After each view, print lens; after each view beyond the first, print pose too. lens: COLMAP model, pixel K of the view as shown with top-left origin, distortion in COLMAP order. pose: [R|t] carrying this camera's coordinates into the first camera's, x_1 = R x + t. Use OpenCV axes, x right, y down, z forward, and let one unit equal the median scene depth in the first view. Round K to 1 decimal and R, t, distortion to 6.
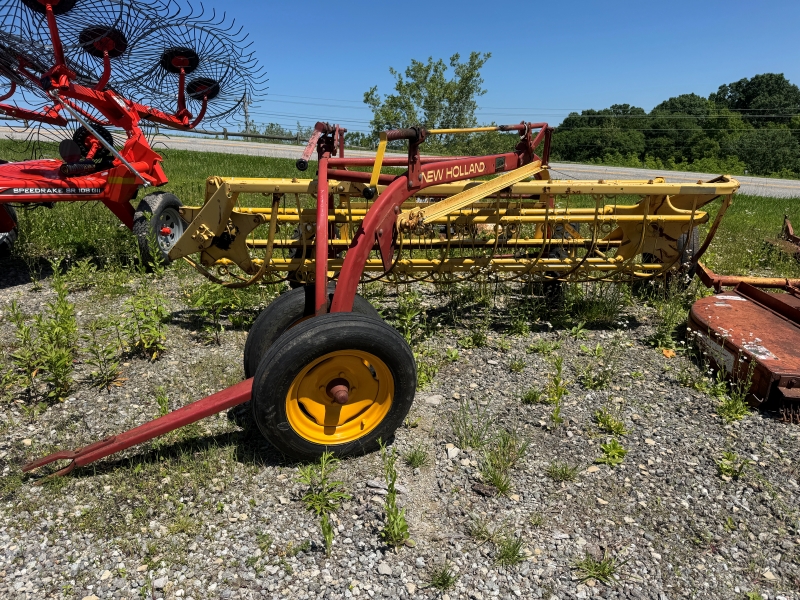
lens RADIAL K [[557.5, 0, 403.4], [0, 557.5, 295.8], [0, 0, 1]] dist [0.088171, -0.123245]
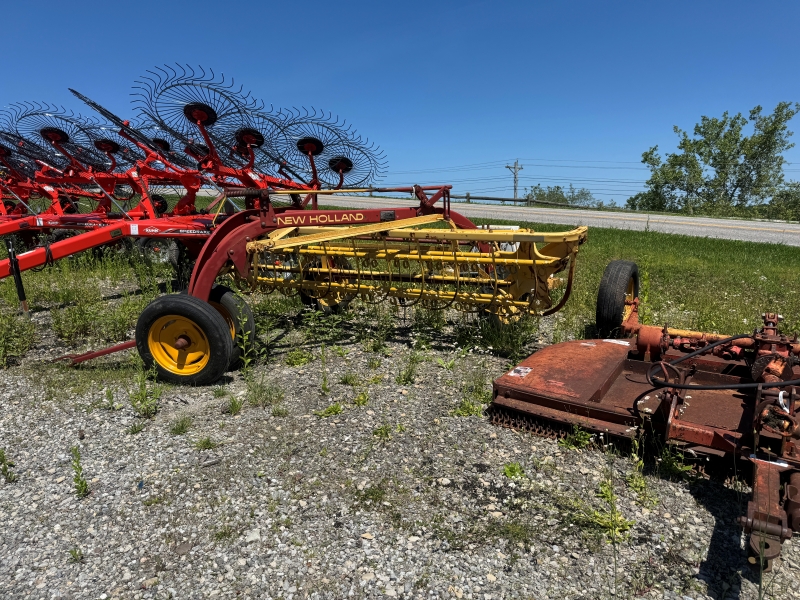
lens RADIAL K [[557.5, 0, 403.4], [0, 557.5, 295.8], [0, 0, 1]] dist [0.088171, -0.123245]
pose [[0.874718, 0.073617, -0.479008, 0.473630], [-0.123656, 0.989583, -0.073724, 0.027916], [0.468590, 0.123720, 0.874709, -0.070858]]
